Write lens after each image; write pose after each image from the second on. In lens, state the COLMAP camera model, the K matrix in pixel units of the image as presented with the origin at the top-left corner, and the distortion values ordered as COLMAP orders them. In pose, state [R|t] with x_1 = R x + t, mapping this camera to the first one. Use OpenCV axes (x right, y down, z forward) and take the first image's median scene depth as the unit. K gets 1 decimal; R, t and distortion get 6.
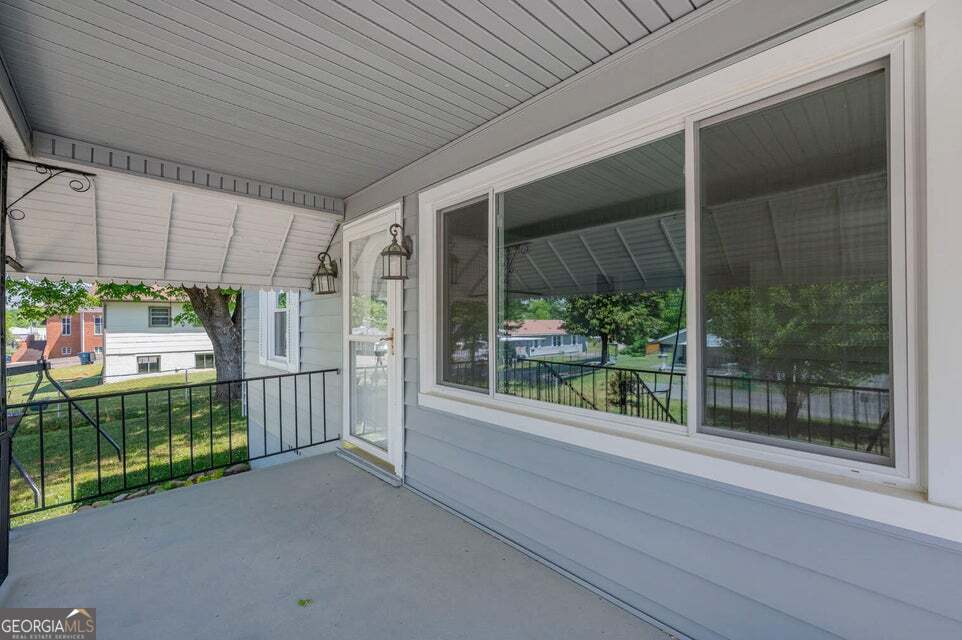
lens RADIAL K [[385.8, 0, 480.2], [0, 385.8, 318.9], [0, 0, 1]] dist [-0.000363, 0.000004]
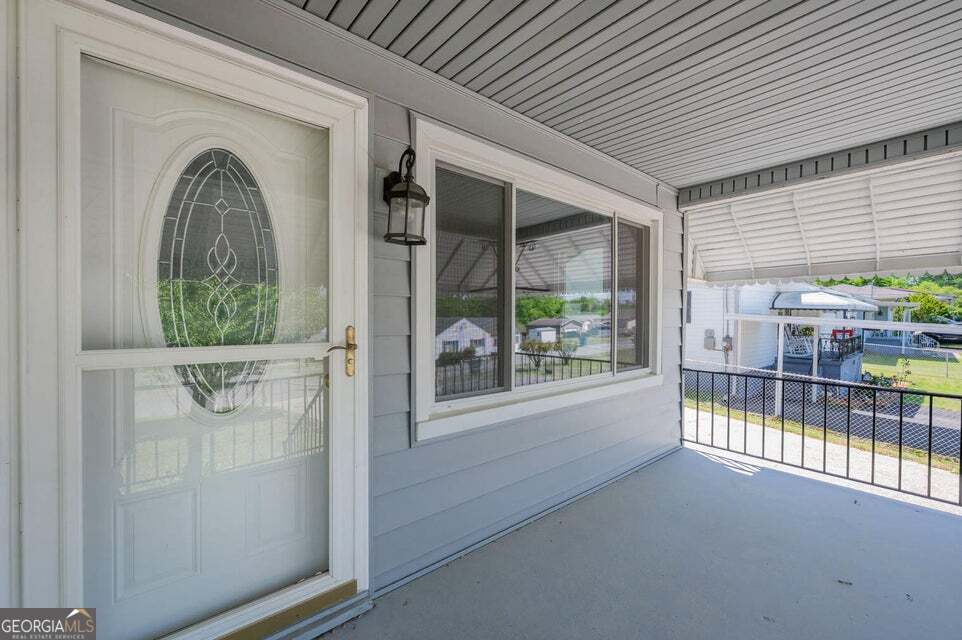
lens RADIAL K [[399.4, 0, 482.1], [0, 399.4, 319.8], [0, 0, 1]] dist [0.000616, 0.000242]
pose [[0.056593, -0.001539, 0.998396, -0.870032], [-0.012287, 0.999922, 0.002238, 0.013812], [-0.998322, -0.012394, 0.056570, 0.895523]]
